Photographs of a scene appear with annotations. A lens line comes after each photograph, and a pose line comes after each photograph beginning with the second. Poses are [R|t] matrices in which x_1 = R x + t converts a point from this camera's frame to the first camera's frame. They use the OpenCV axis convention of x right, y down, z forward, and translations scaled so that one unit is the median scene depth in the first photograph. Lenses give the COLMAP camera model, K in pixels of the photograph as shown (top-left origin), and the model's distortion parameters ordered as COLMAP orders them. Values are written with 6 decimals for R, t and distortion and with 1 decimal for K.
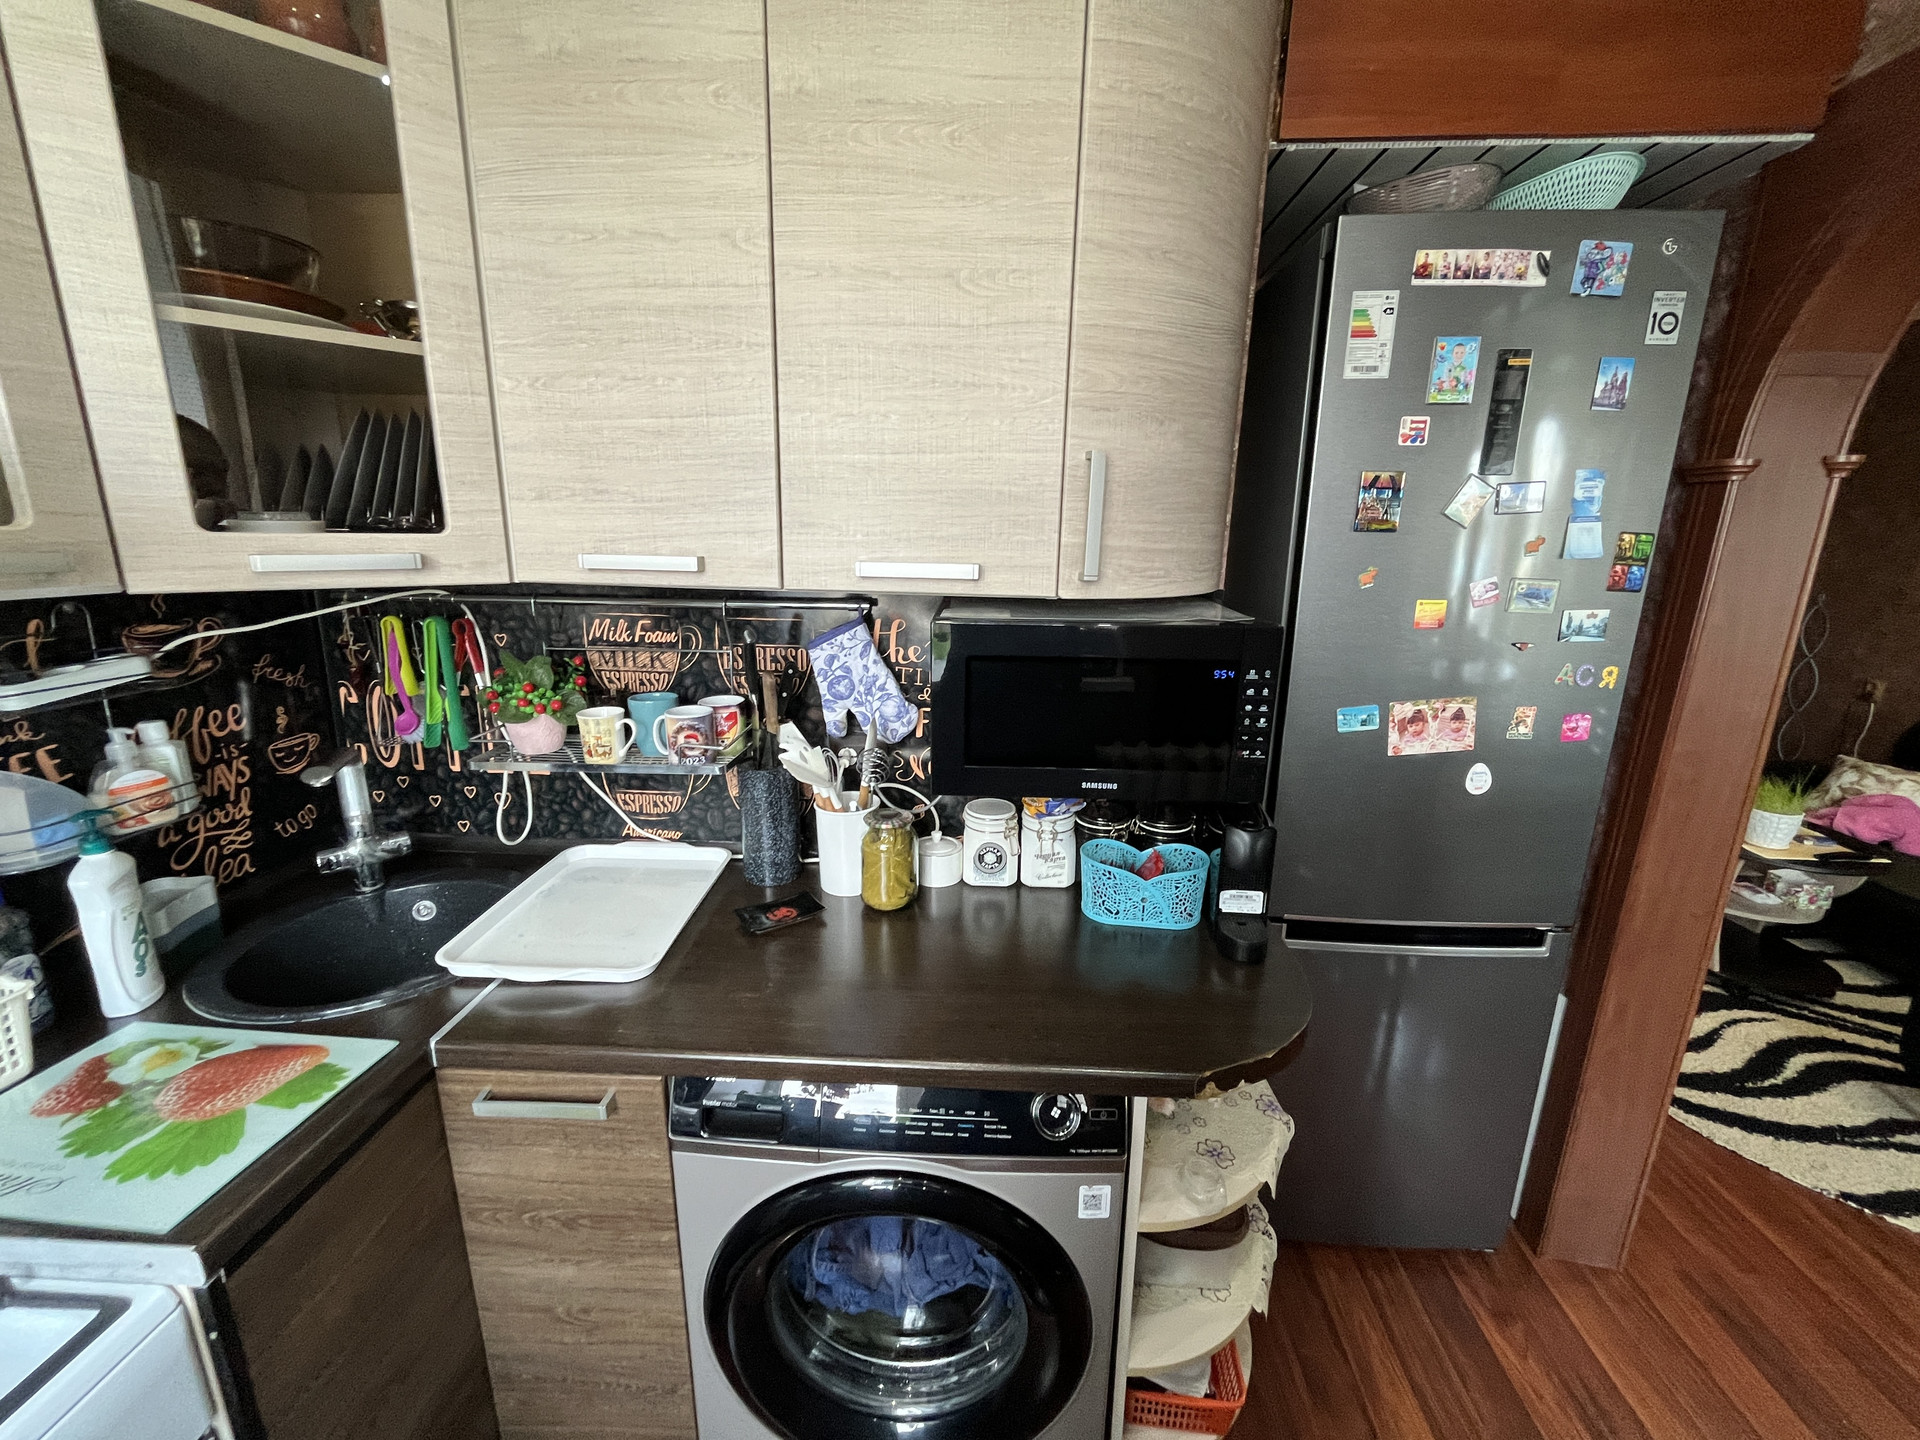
lens RADIAL K [[779.3, 0, 963.8], [0, 779.3, 716.0], [0, 0, 1]] dist [-0.000965, -0.000641]
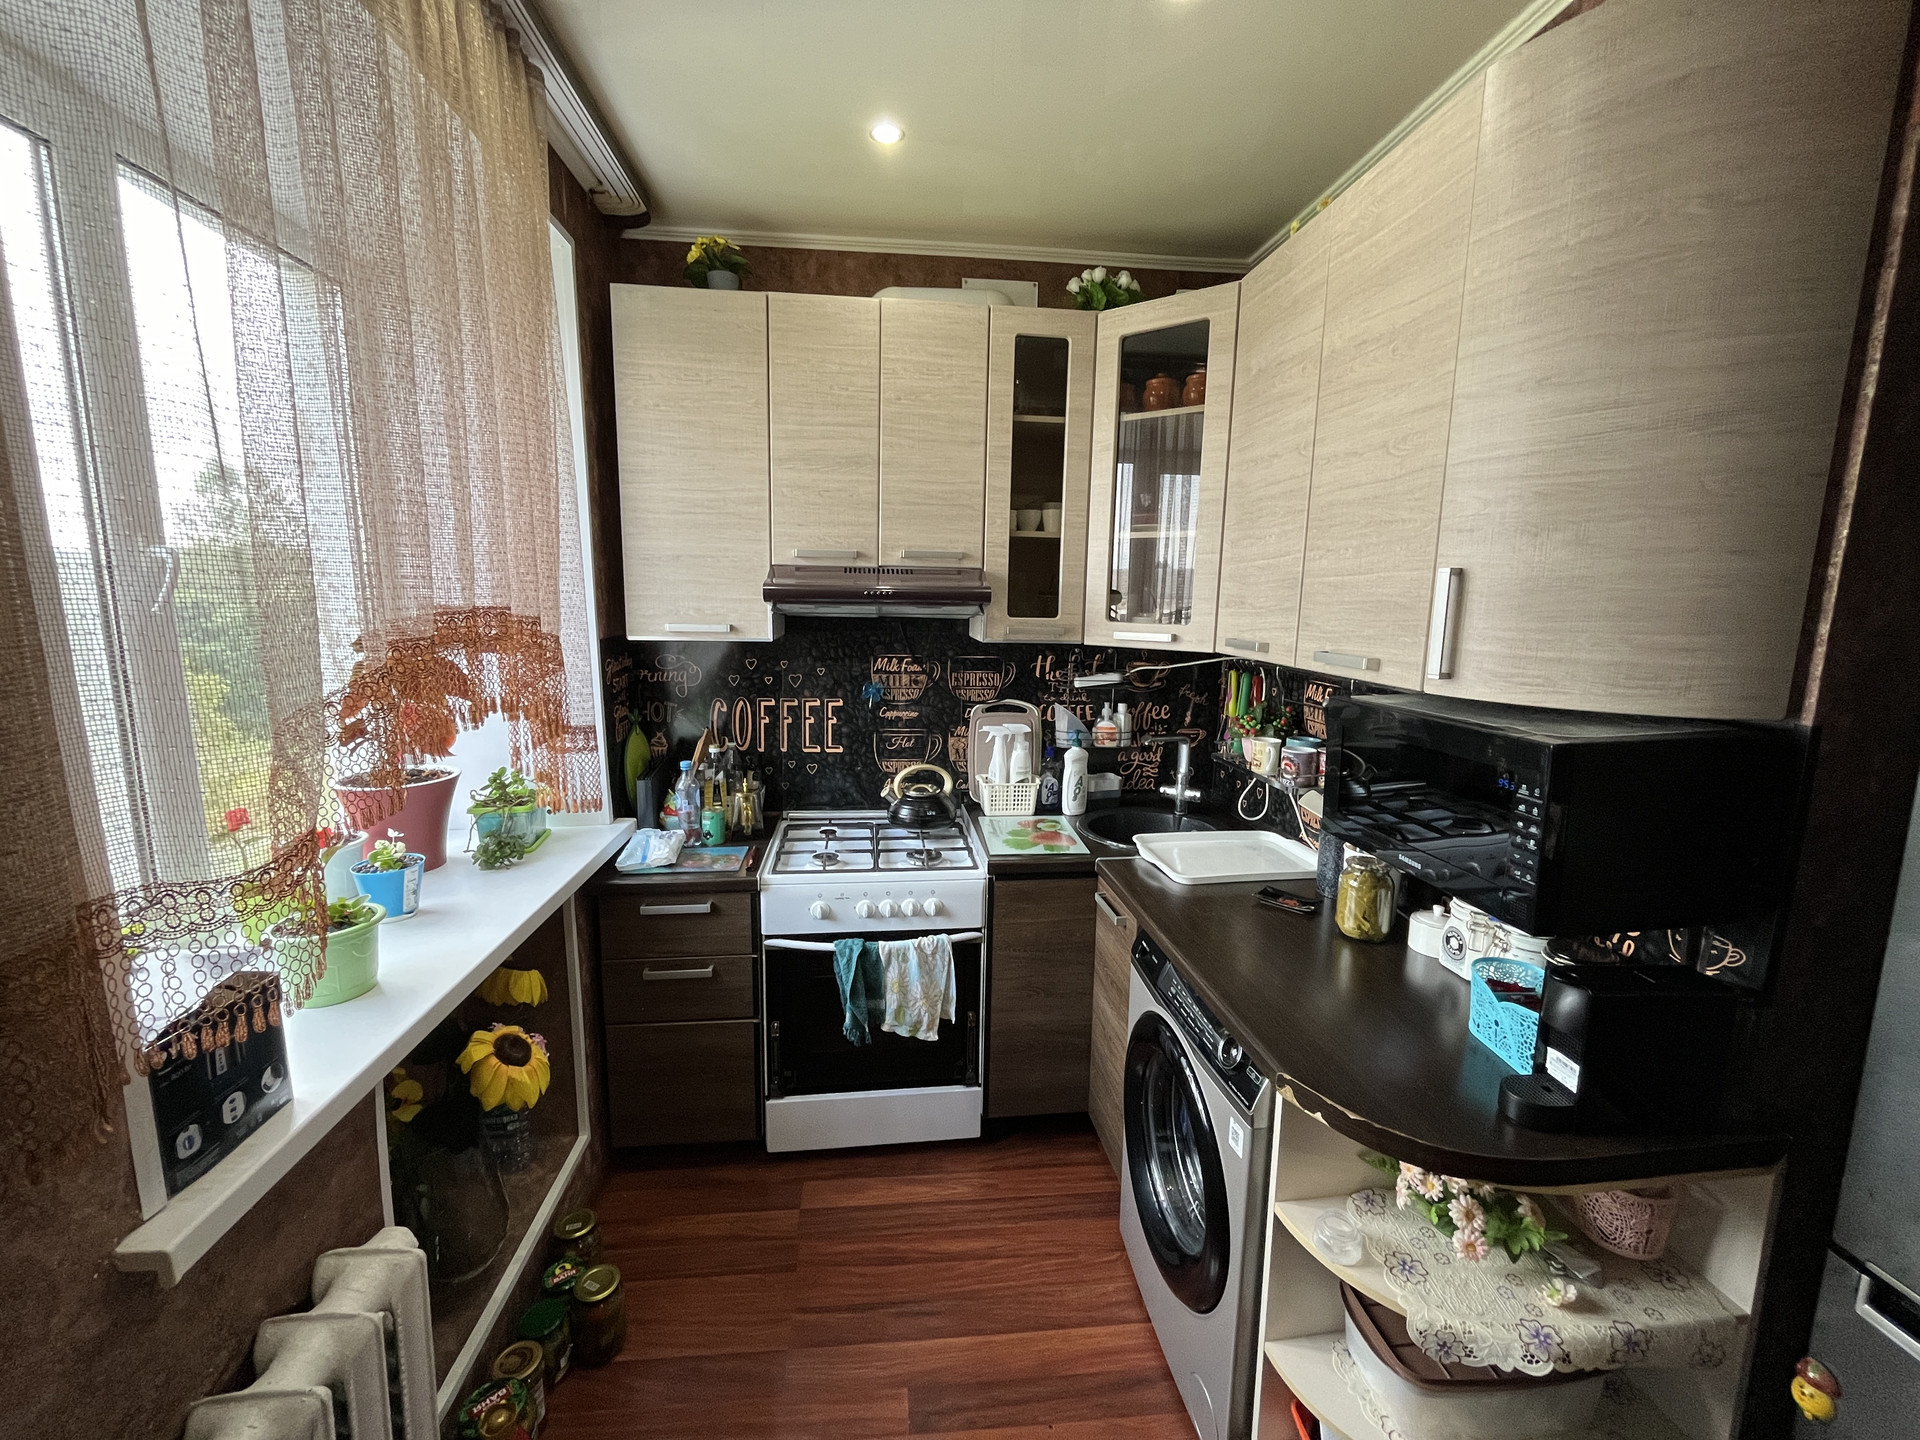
lens RADIAL K [[779.3, 0, 953.6], [0, 779.3, 717.1], [0, 0, 1]] dist [-0.000965, -0.000641]
pose [[0.152963, 0.138545, -0.978472, 1.140992], [-0.243811, 0.964808, 0.098496, -0.060090], [0.957684, 0.223496, 0.181358, 0.137407]]
